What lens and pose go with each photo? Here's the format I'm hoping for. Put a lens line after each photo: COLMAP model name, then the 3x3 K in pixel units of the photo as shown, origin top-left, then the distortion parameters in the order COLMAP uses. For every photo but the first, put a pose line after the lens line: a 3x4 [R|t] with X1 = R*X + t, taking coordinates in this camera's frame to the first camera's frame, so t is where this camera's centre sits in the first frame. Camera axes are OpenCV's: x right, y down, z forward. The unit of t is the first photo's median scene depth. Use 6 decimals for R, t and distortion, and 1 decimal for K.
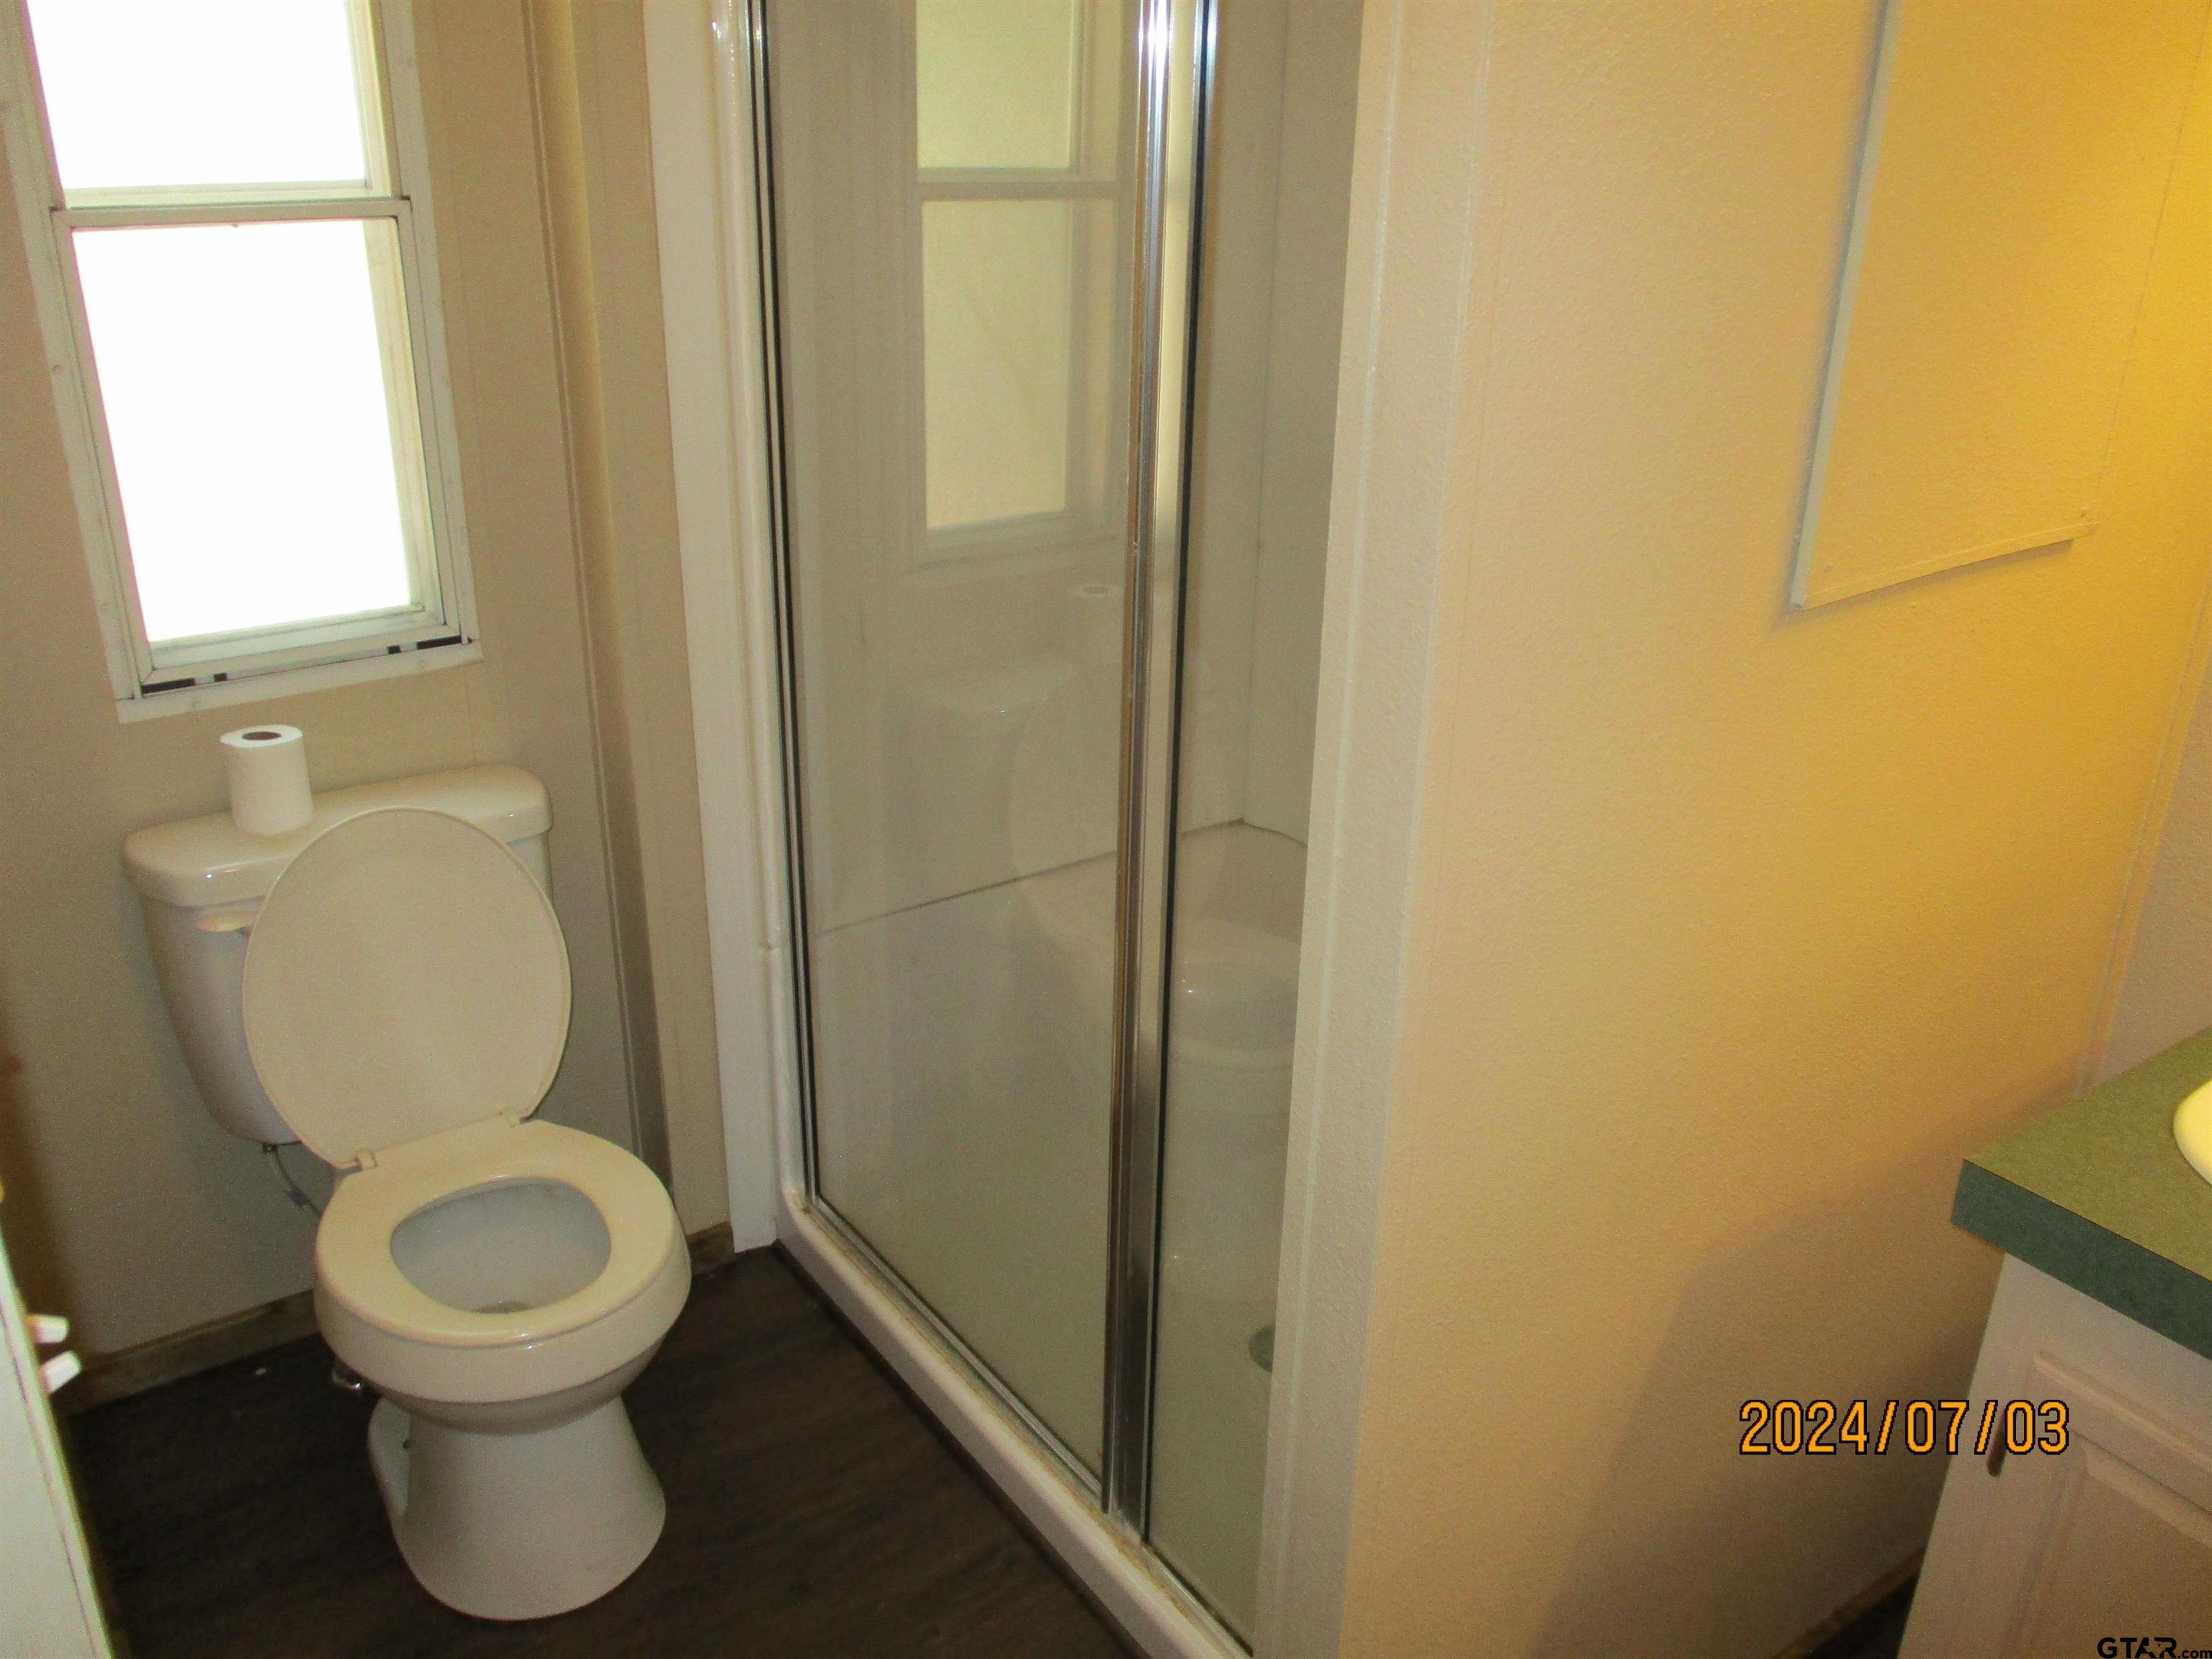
lens RADIAL K [[1825.0, 0, 1106.0], [0, 1825.0, 829.5], [0, 0, 1]] dist [-0.026182, 0.003105]
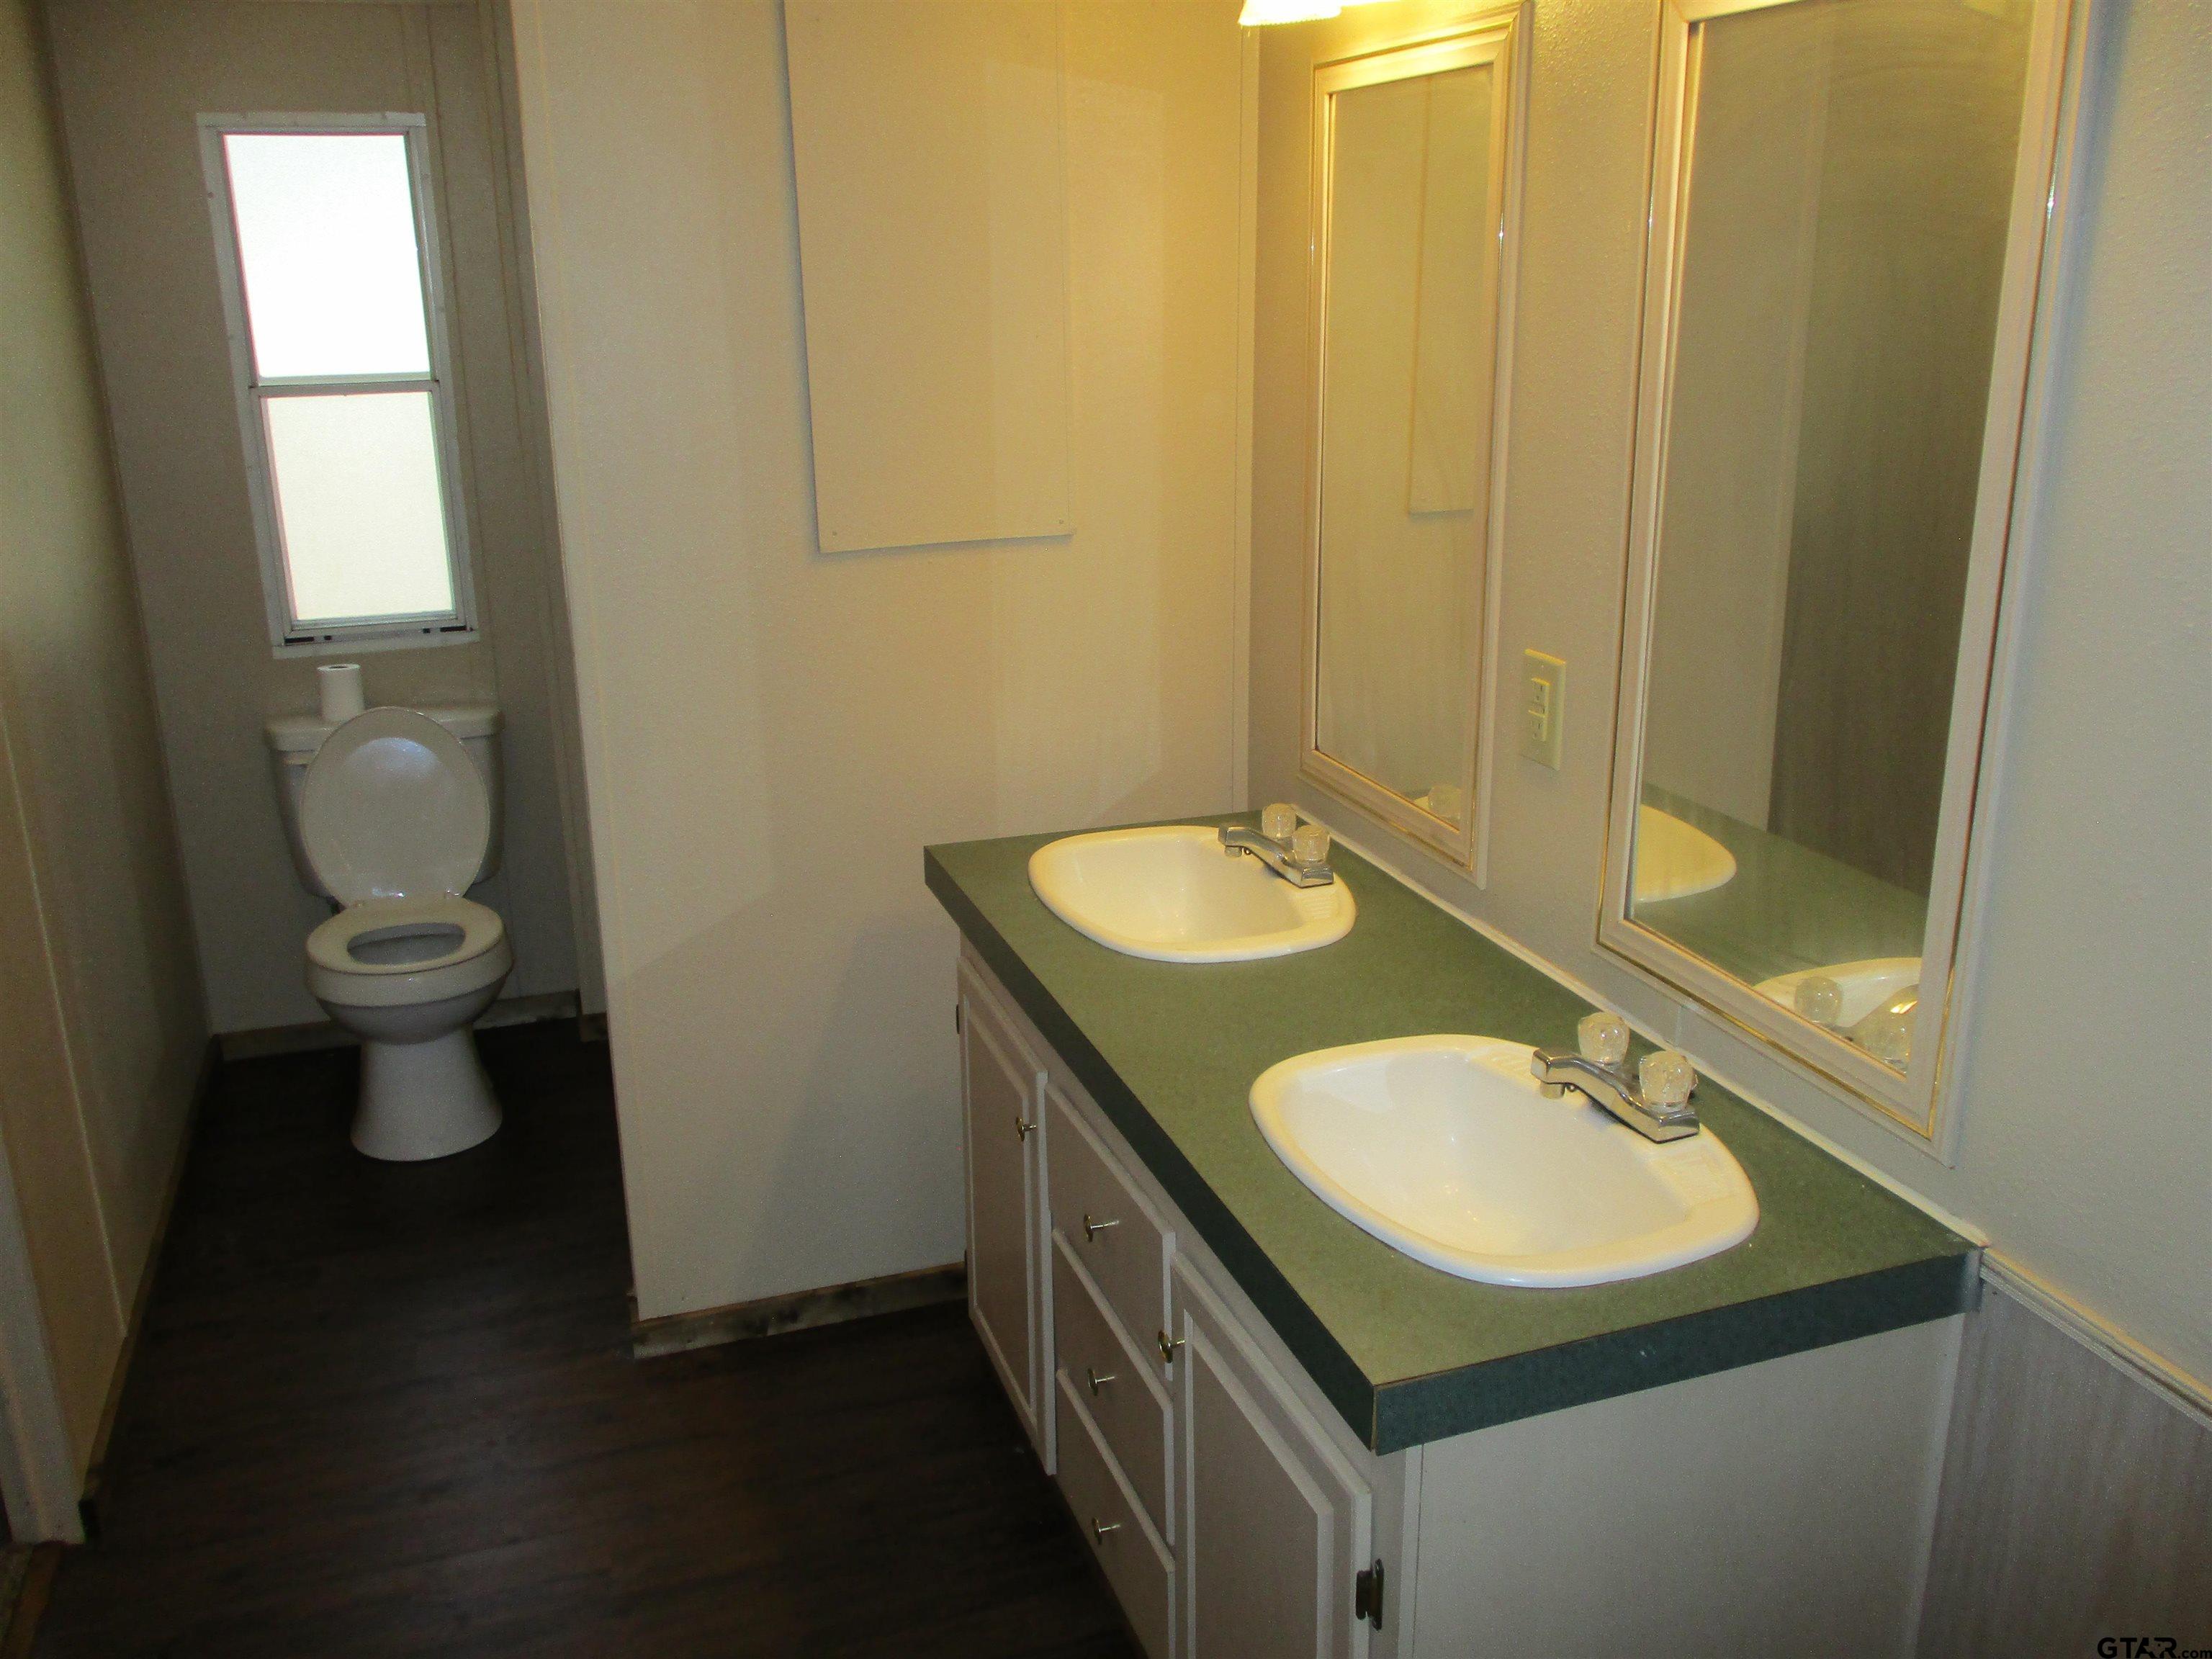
lens RADIAL K [[1829.3, 0, 1106.0], [0, 1829.3, 829.5], [0, 0, 1]] dist [-0.028033, 0.013632]
pose [[0.961127, 0.050905, -0.271375, 0.757227], [-0.080017, 0.992032, -0.097309, 0.219170], [0.264259, 0.115241, 0.957542, -0.512986]]
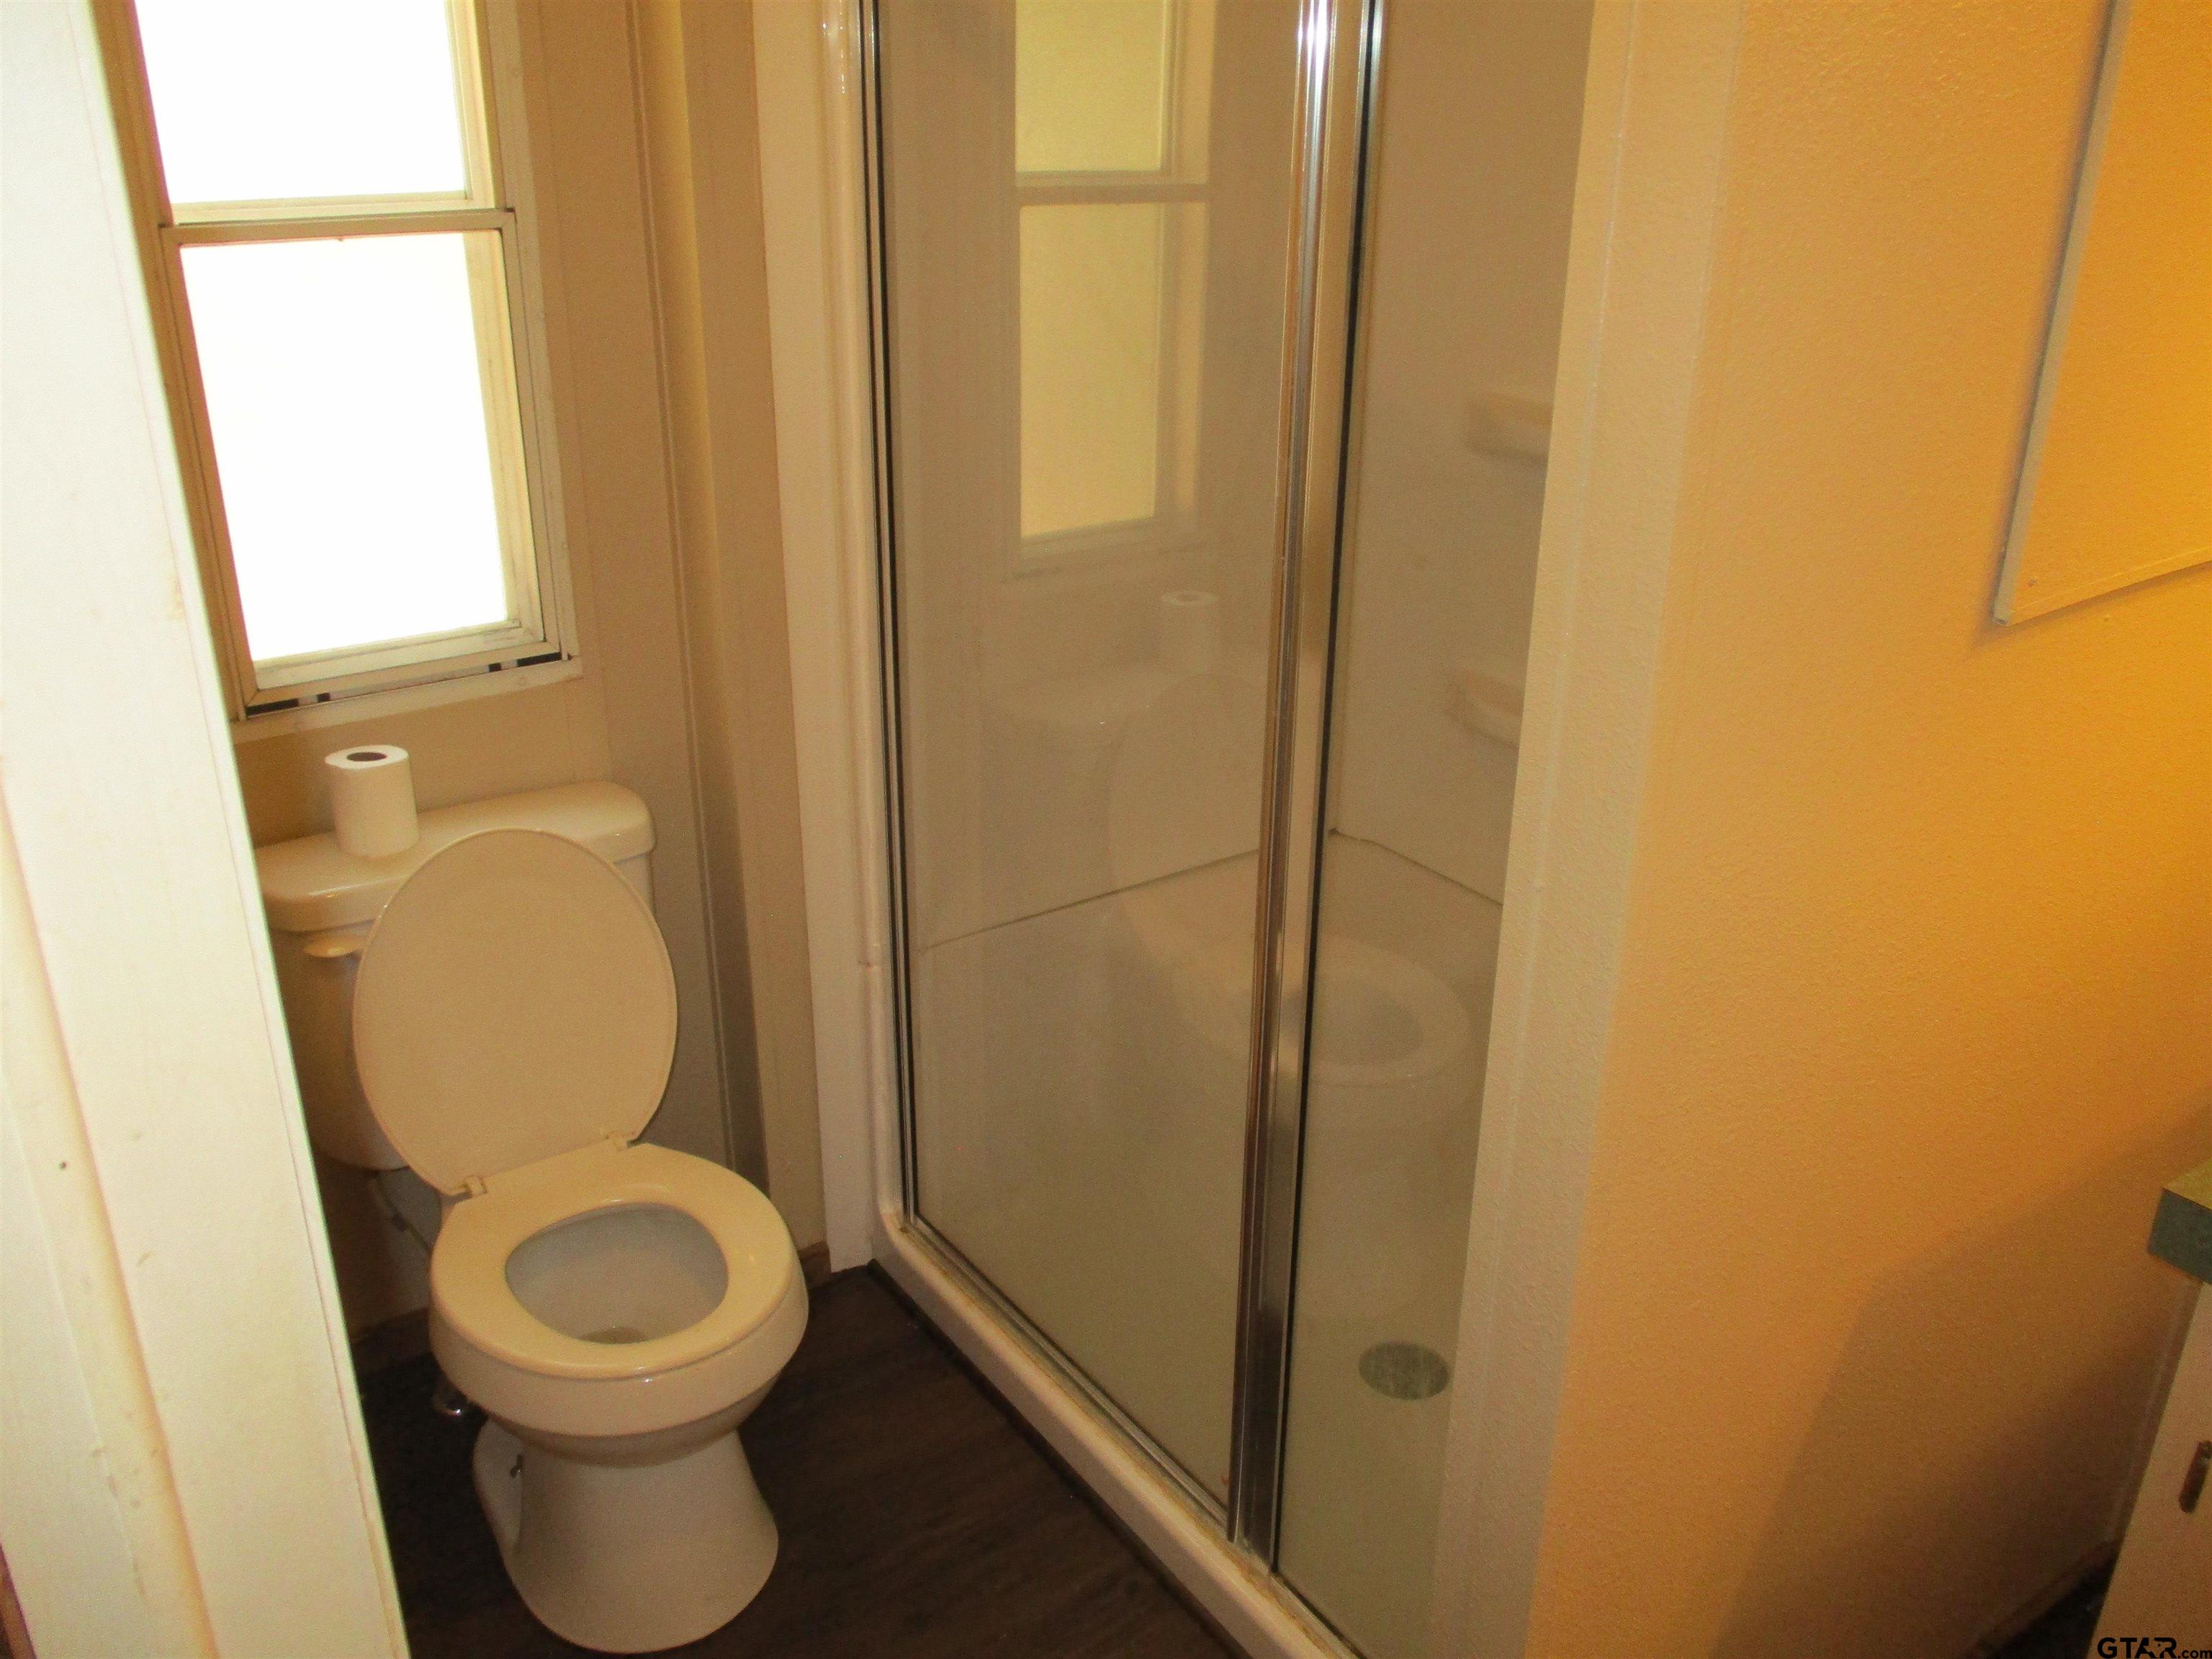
lens RADIAL K [[1829.3, 0, 1106.0], [0, 1829.3, 829.5], [0, 0, 1]] dist [-0.028033, 0.013632]
pose [[0.999888, -0.007411, -0.012996, -0.049759], [0.007425, 0.999972, 0.001004, -0.009776], [0.012988, -0.001100, 0.999915, 0.014966]]
